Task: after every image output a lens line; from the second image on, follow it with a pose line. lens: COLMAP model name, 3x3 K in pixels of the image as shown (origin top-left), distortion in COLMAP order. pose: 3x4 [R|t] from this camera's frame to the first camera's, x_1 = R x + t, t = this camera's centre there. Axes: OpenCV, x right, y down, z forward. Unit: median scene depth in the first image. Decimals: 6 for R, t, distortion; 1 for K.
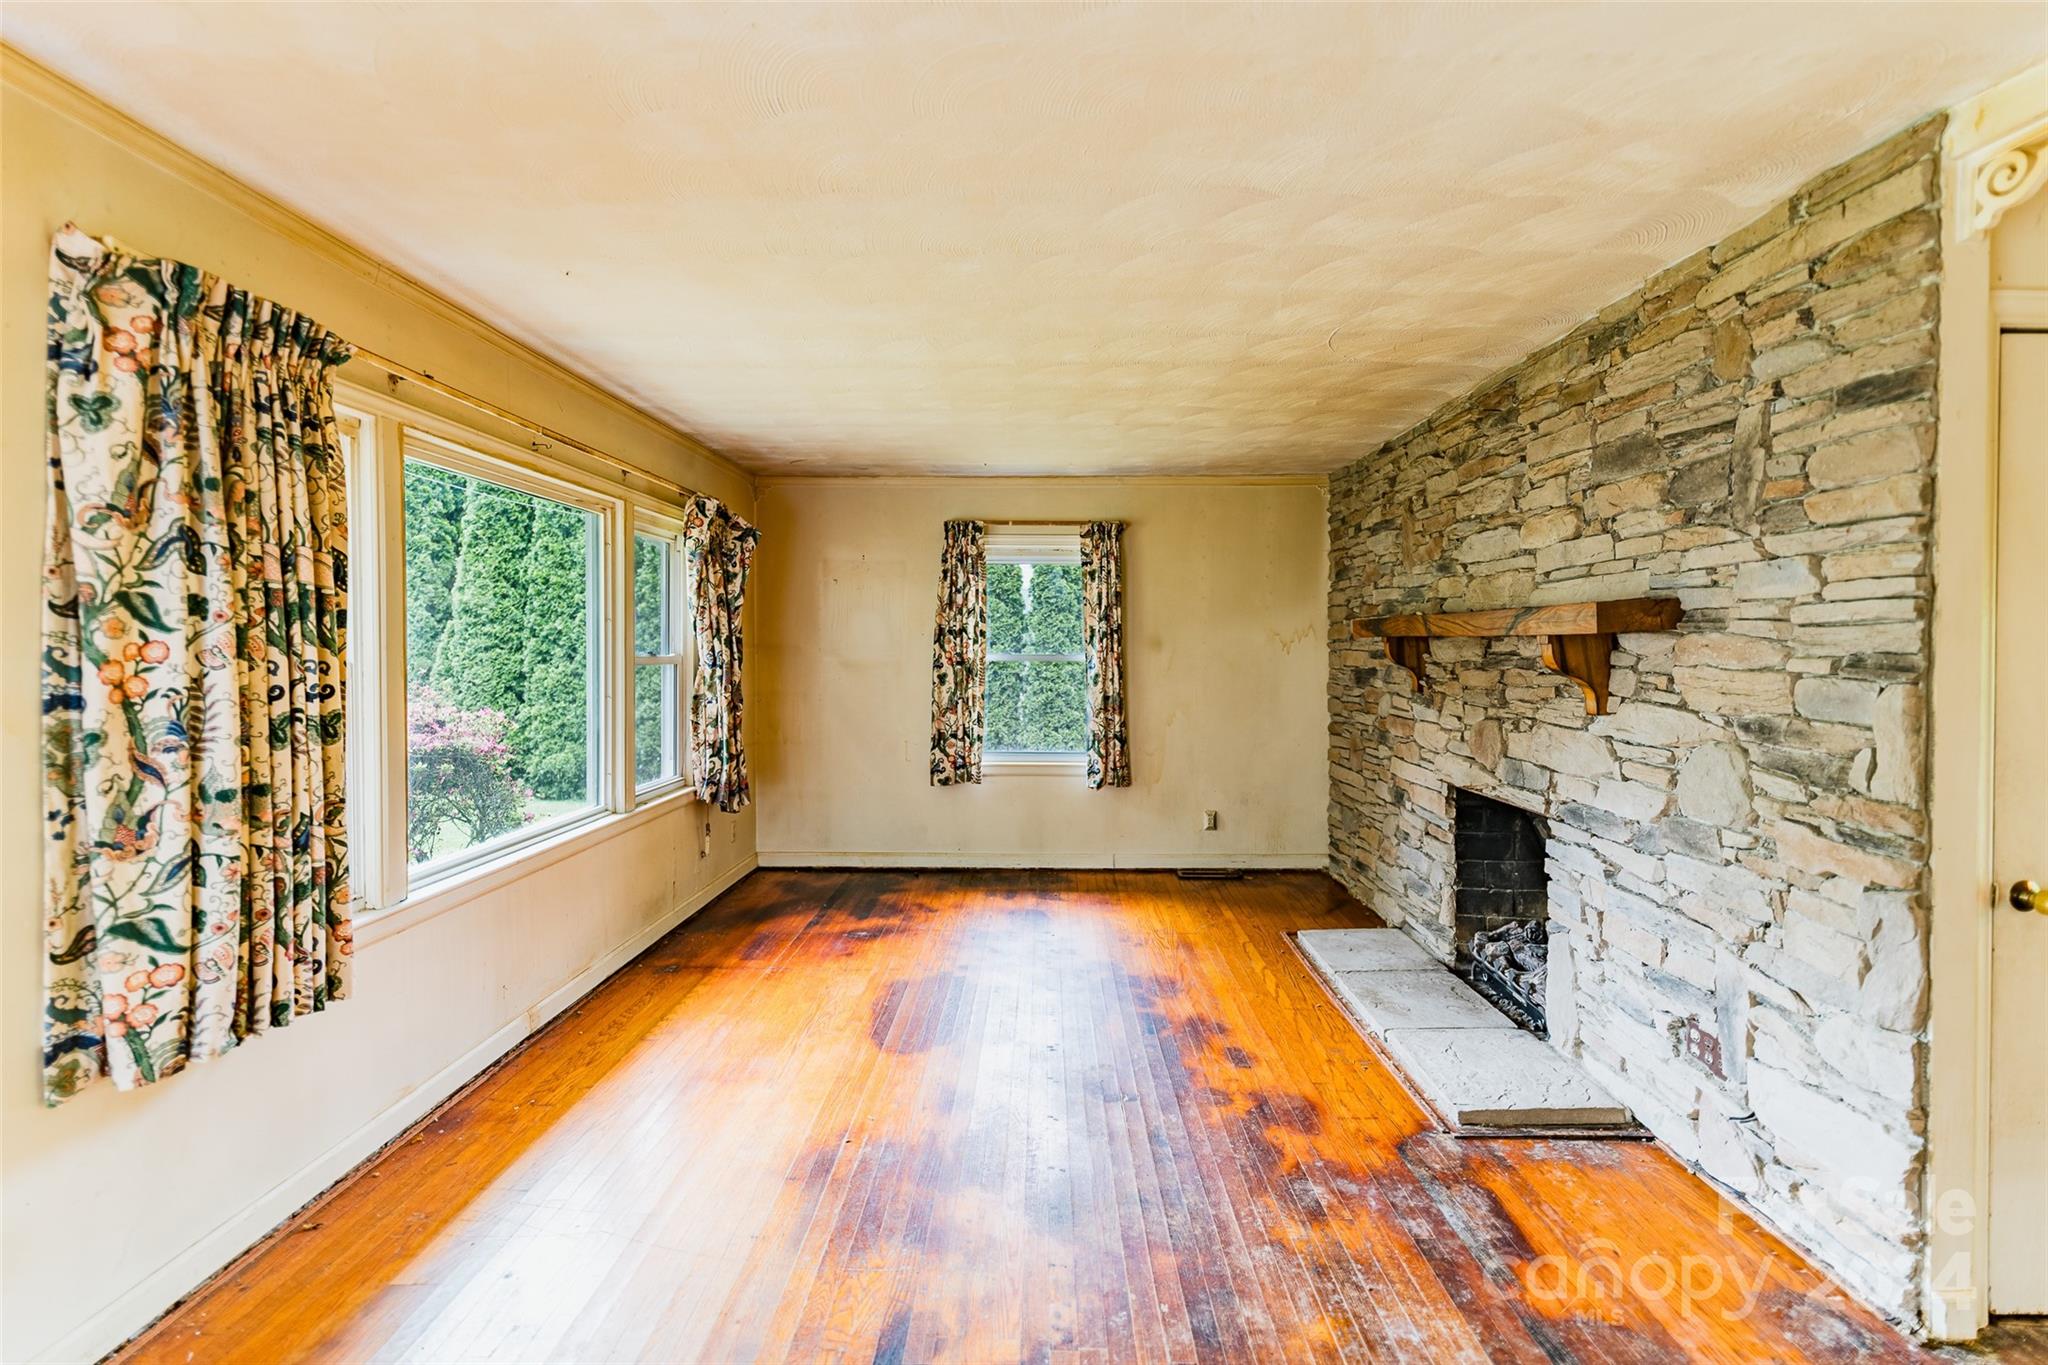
lens RADIAL K [[848.2, 0, 1033.3], [0, 848.2, 617.8], [0, 0, 1]] dist [0.003247, -0.000888]
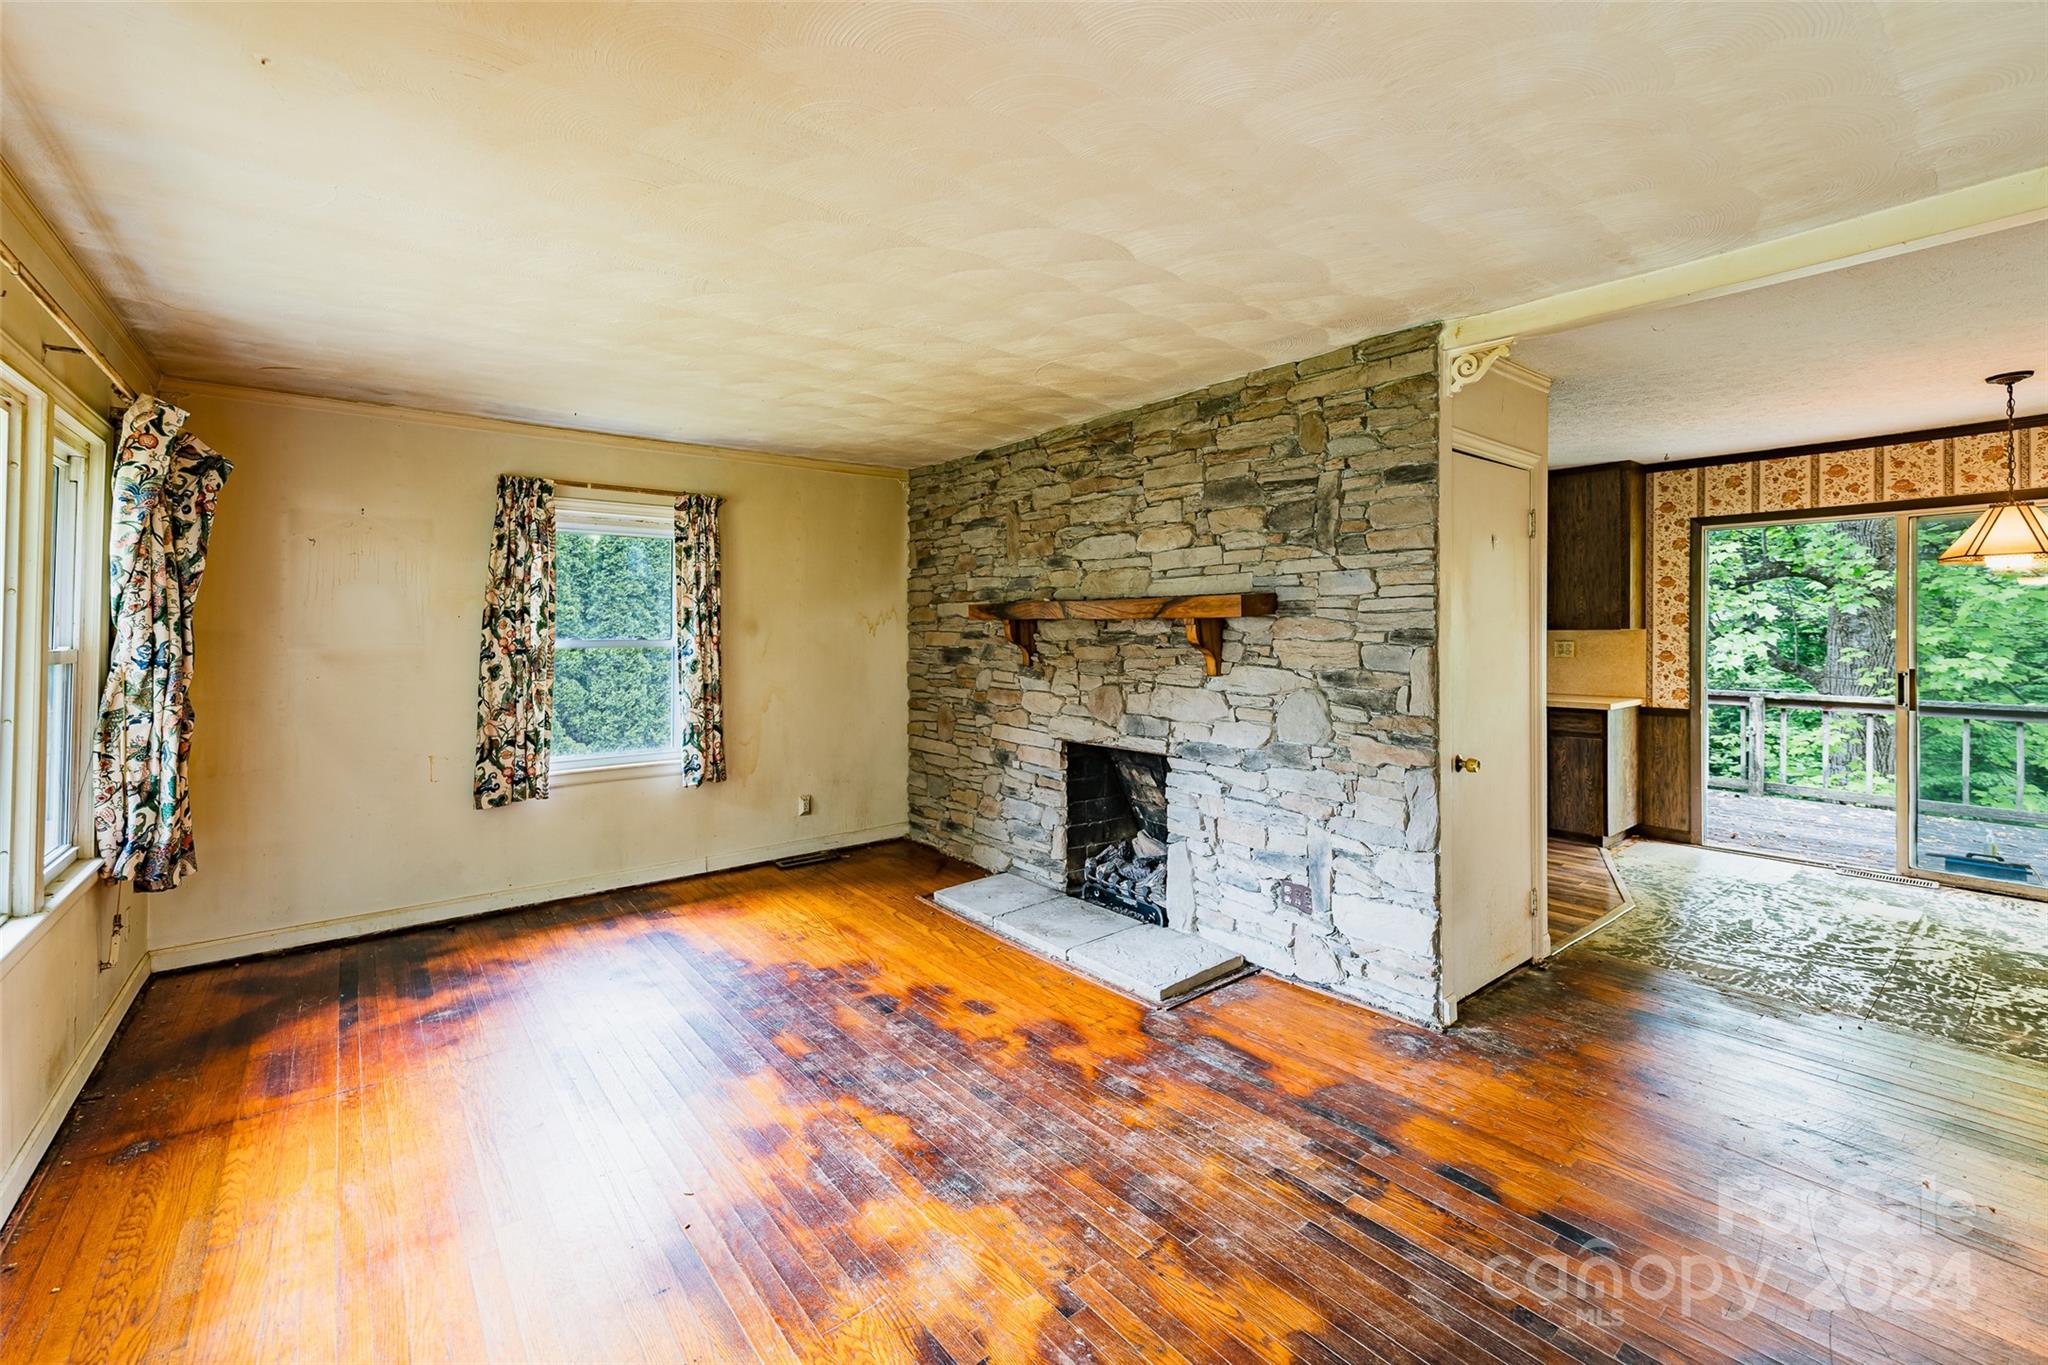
lens RADIAL K [[858.7, 0, 1028.9], [0, 858.7, 576.0], [0, 0, 1]] dist [0.000188, 0.000228]
pose [[0.768555, 0.032732, 0.638946, -0.341482], [-0.014390, 0.999322, -0.033884, 0.002485], [-0.639622, 0.016847, 0.768505, 0.084531]]
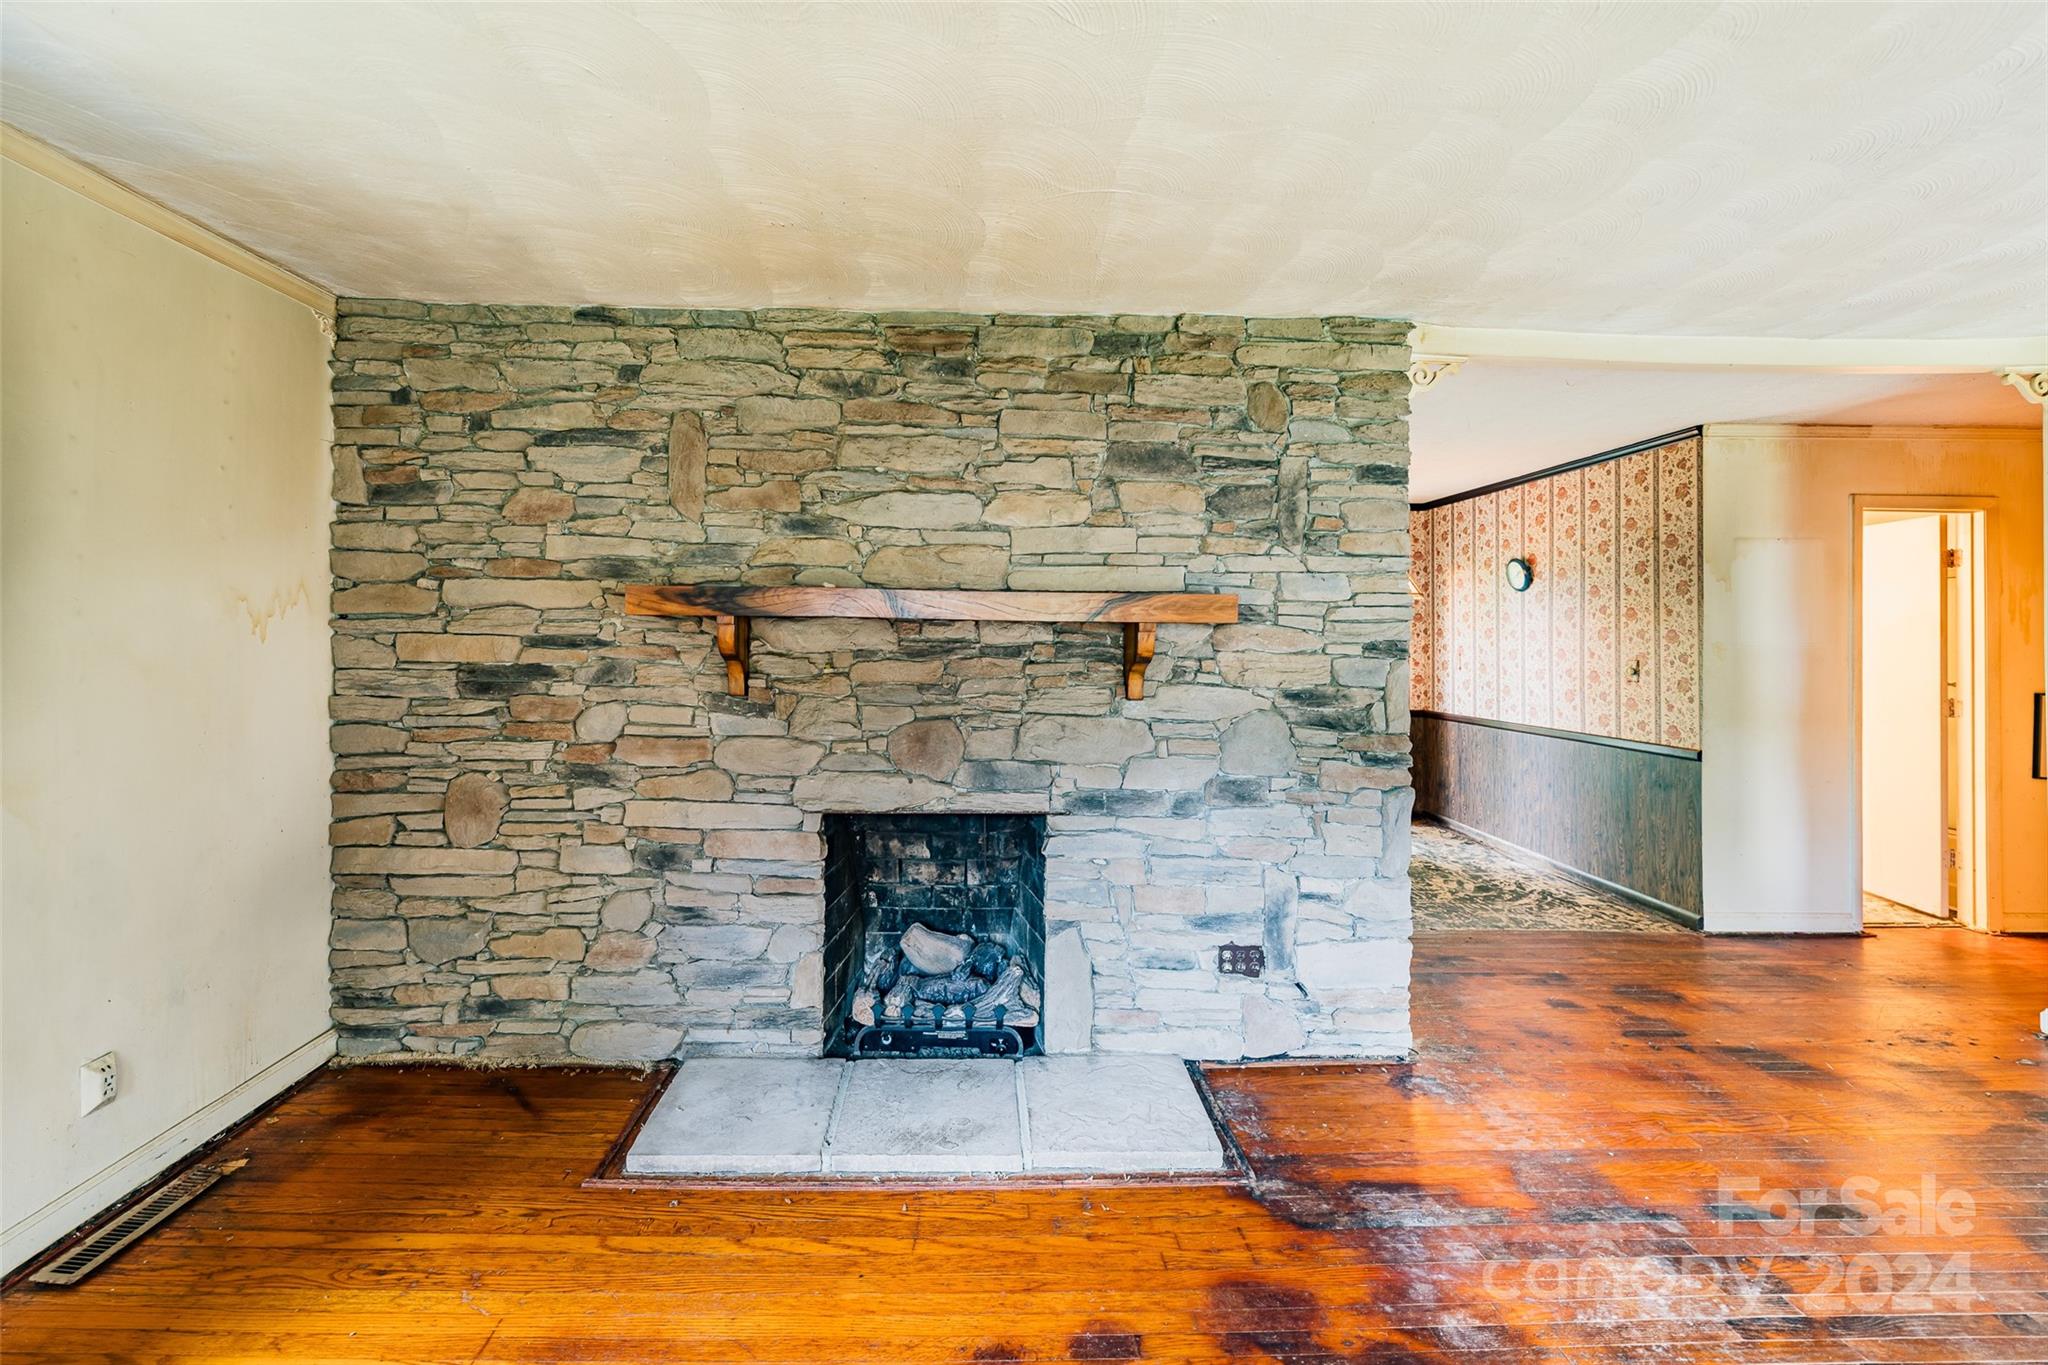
lens RADIAL K [[847.6, 0, 989.6], [0, 847.6, 610.6], [0, 0, 1]] dist [0.001353, -0.000137]
pose [[-0.043159, 0.025817, 0.998735, -0.273291], [-0.043301, 0.998678, -0.027686, 0.030461], [-0.998129, -0.044441, -0.041984, 0.897484]]
